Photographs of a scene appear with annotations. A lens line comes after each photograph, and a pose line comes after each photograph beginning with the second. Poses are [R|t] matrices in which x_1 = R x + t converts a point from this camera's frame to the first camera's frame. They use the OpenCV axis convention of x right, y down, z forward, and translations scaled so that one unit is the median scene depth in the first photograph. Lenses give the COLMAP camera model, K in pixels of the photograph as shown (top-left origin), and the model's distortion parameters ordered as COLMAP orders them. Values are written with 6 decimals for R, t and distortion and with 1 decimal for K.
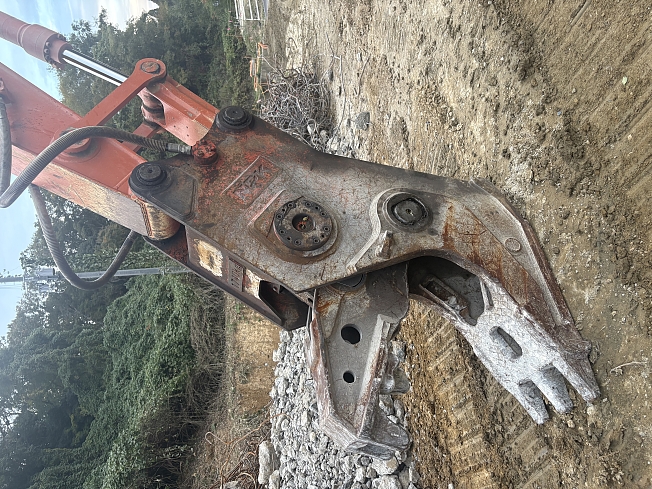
lens RADIAL K [[487.9, 0, 326.0], [0, 487.9, 244.5], [0, 0, 1]] dist [0.033347, -0.034228]
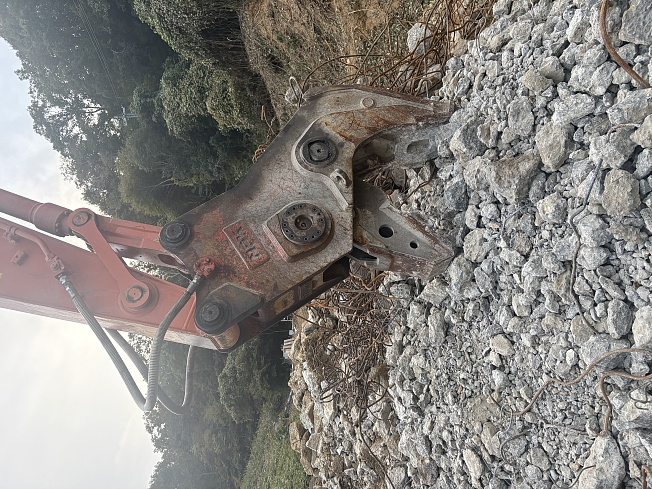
lens RADIAL K [[487.9, 0, 326.0], [0, 487.9, 244.5], [0, 0, 1]] dist [0.033347, -0.034228]
pose [[0.423443, -0.874675, 0.235882, -0.369649], [0.796466, 0.483509, 0.363126, -0.429796], [-0.431668, 0.034109, 0.901387, -0.192321]]
